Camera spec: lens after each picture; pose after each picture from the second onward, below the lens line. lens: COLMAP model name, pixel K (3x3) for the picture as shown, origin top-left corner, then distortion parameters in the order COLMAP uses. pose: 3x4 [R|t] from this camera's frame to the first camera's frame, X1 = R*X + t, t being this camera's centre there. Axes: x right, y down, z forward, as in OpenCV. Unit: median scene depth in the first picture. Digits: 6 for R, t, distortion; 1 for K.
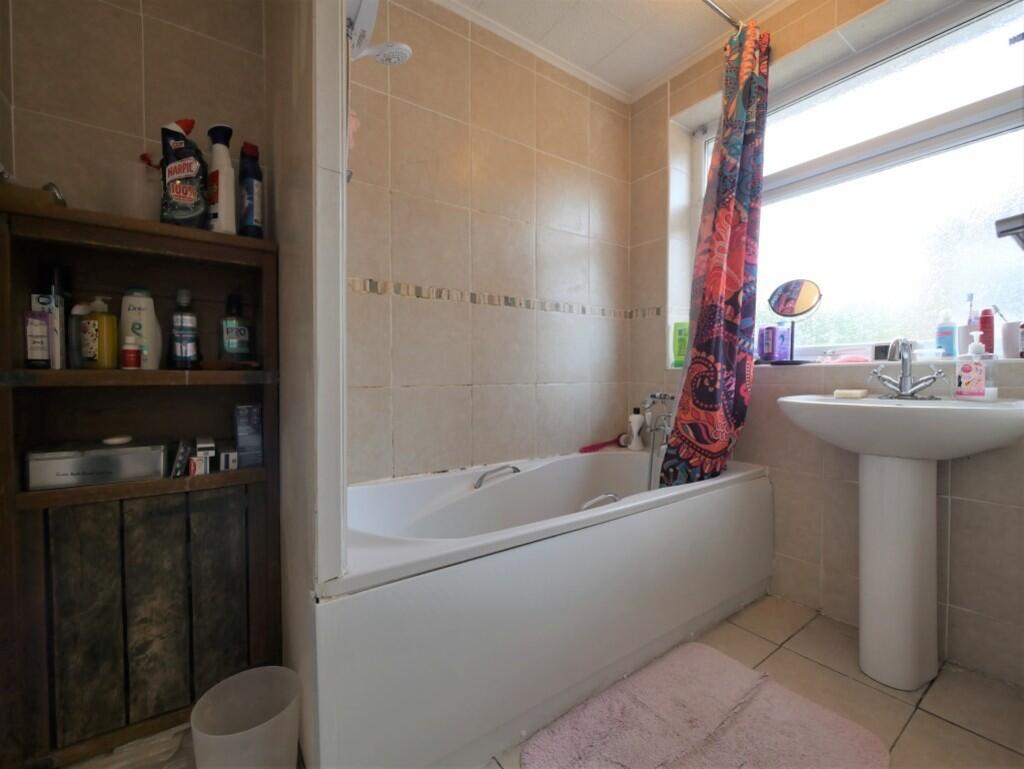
lens RADIAL K [[437.1, 0, 510.2], [0, 437.1, 384.7], [0, 0, 1]] dist [-0.000889, -0.000037]
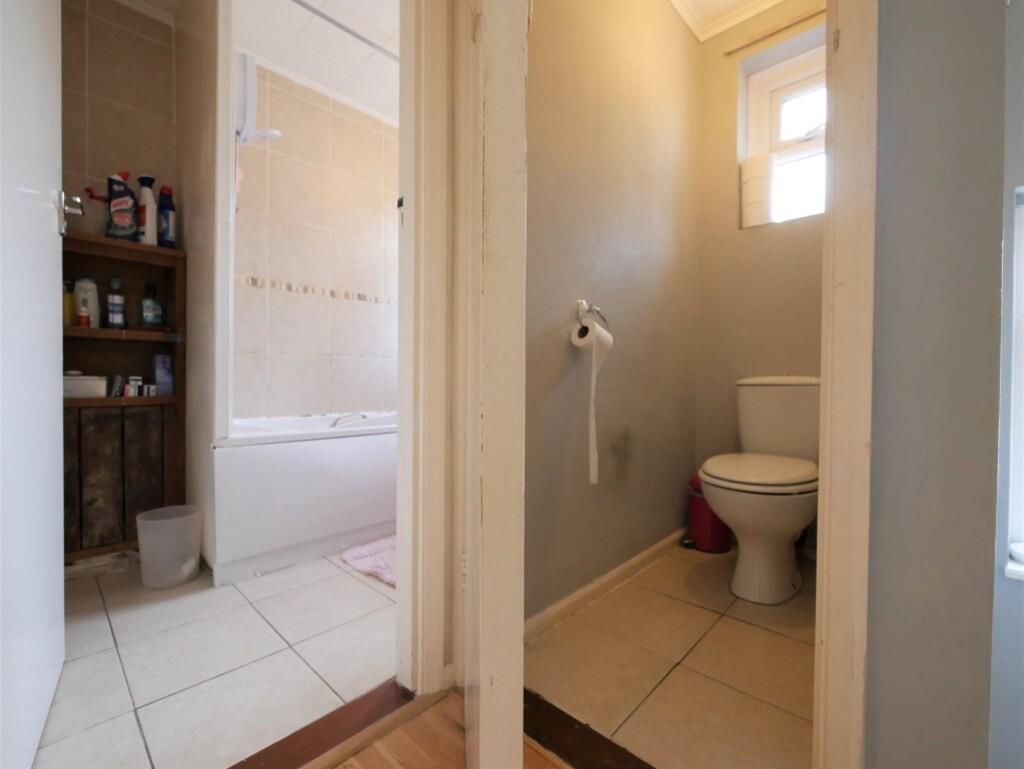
lens RADIAL K [[444.9, 0, 503.5], [0, 444.9, 386.1], [0, 0, 1]] dist [-0.001456, -0.000369]
pose [[0.982347, 0.011066, 0.186741, 0.303659], [-0.011283, 0.999936, 0.000101, 0.146513], [-0.186728, -0.002206, 0.982409, -0.804417]]
